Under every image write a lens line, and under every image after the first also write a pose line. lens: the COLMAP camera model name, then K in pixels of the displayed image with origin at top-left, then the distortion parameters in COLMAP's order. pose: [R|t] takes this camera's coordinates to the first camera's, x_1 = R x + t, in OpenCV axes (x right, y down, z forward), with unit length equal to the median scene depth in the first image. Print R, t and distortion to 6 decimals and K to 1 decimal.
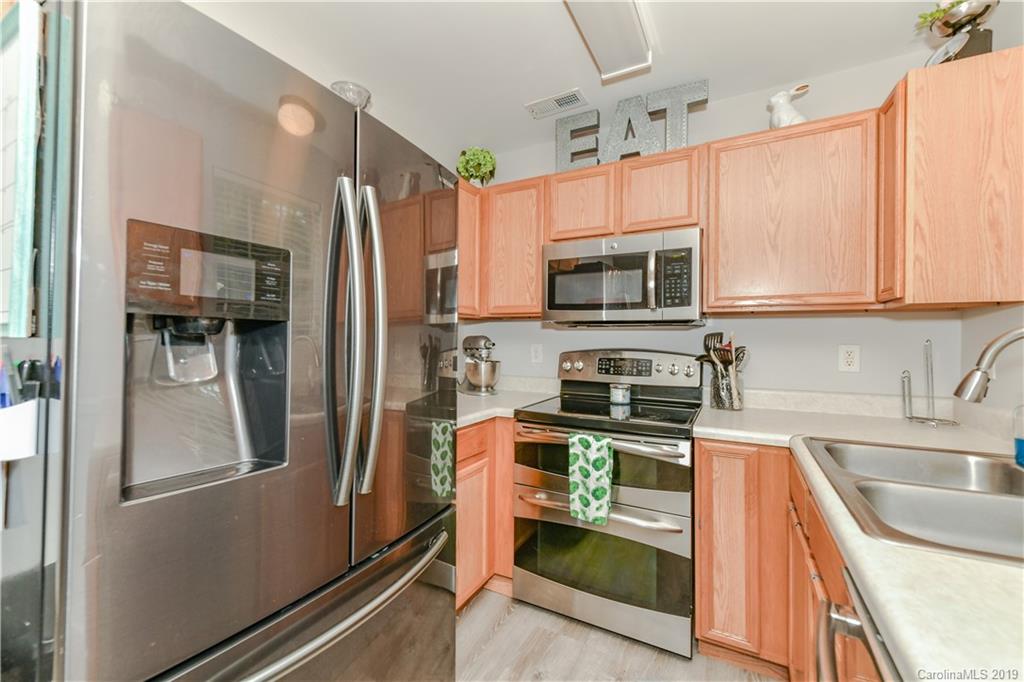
lens RADIAL K [[411.0, 0, 513.7], [0, 411.0, 337.4], [0, 0, 1]] dist [0.002591, -0.000533]
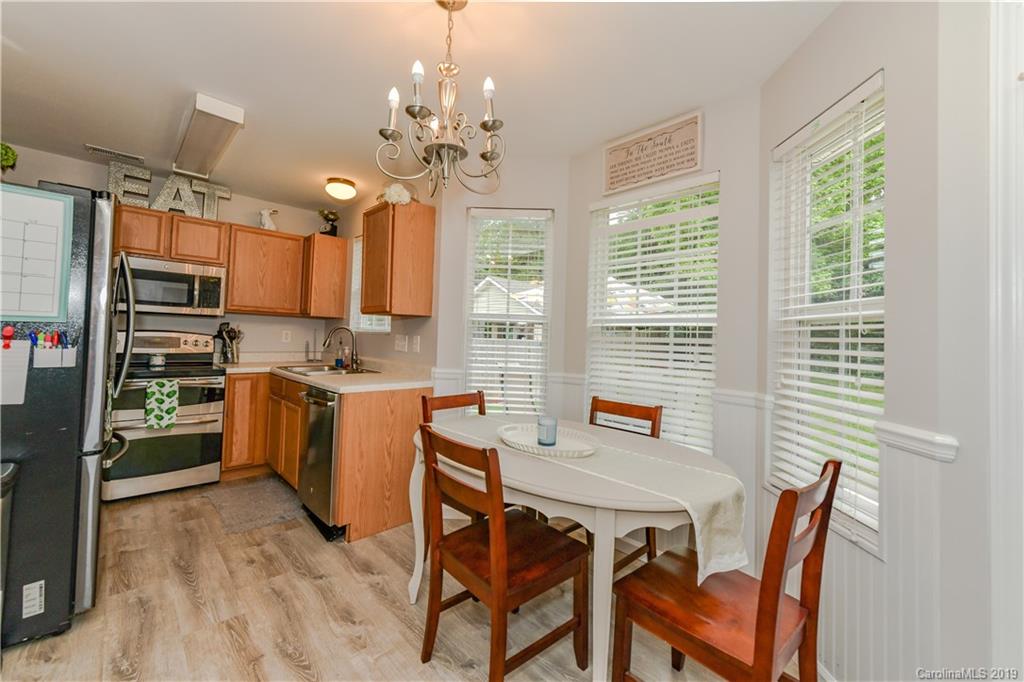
lens RADIAL K [[410.1, 0, 517.2], [0, 410.1, 326.9], [0, 0, 1]] dist [0.001589, -0.000039]
pose [[0.295151, 0.027126, 0.955065, -0.988111], [-0.039826, 0.999077, -0.016068, -0.015635], [-0.954620, -0.033294, 0.295959, -0.891439]]
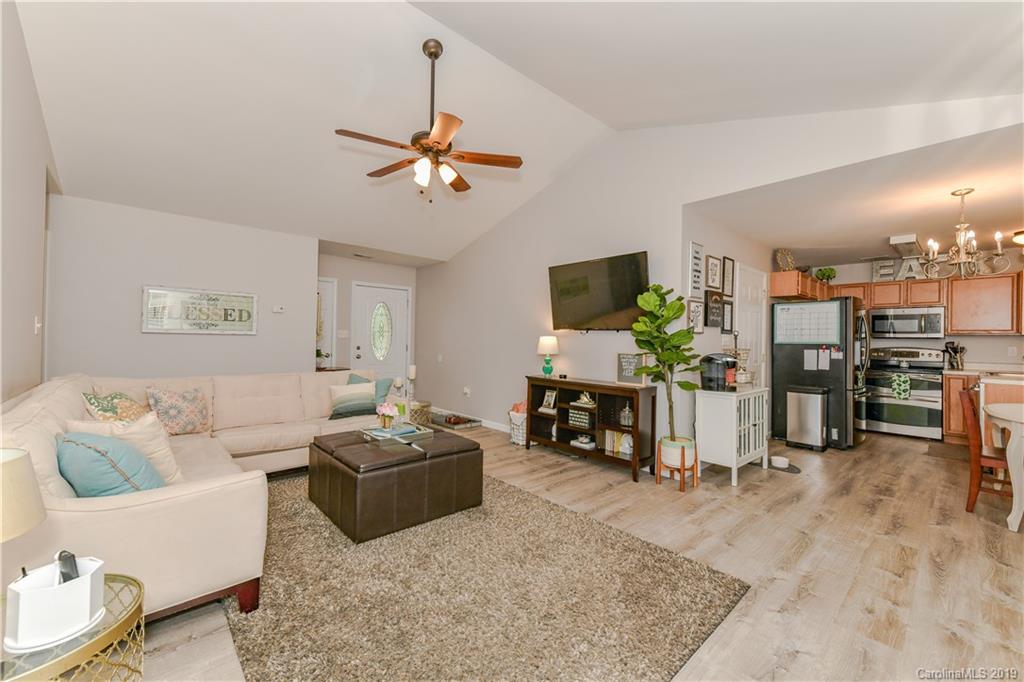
lens RADIAL K [[408.0, 0, 512.7], [0, 408.0, 337.6], [0, 0, 1]] dist [0.002076, -0.000163]
pose [[0.941241, 0.002244, -0.337728, -1.529436], [-0.002402, 0.999997, -0.000050, -0.036251], [0.337727, 0.000859, 0.941244, -2.920240]]
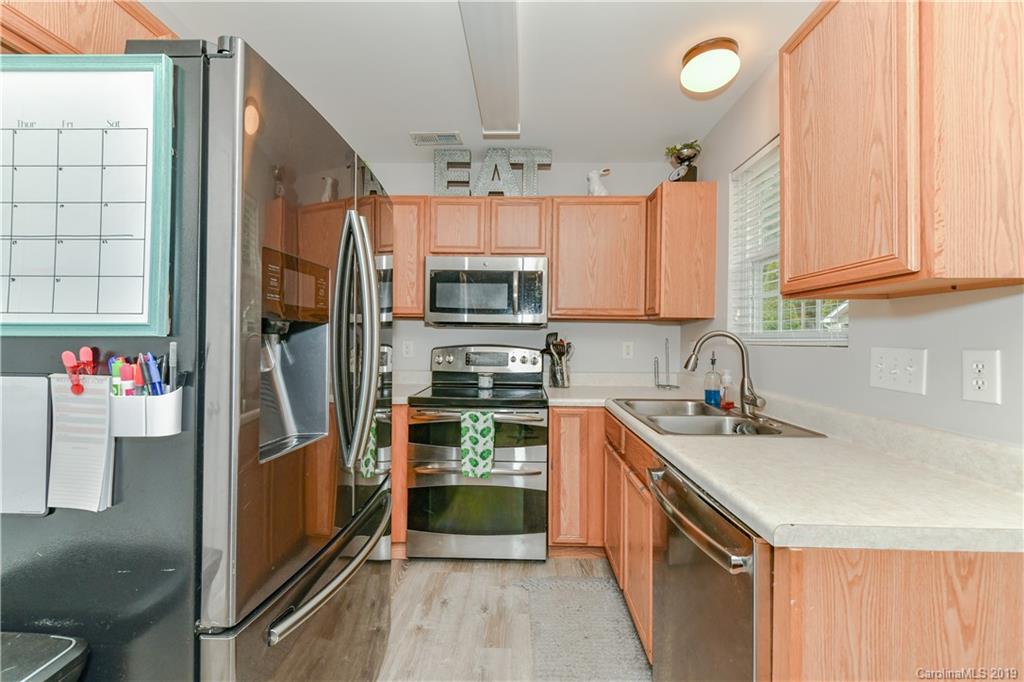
lens RADIAL K [[408.0, 0, 512.7], [0, 408.0, 337.6], [0, 0, 1]] dist [0.002076, -0.000163]
pose [[0.891258, 0.003307, 0.453485, -0.284165], [-0.007483, 0.999945, 0.007414, -0.004329], [-0.453435, -0.010001, 0.891233, -0.183044]]
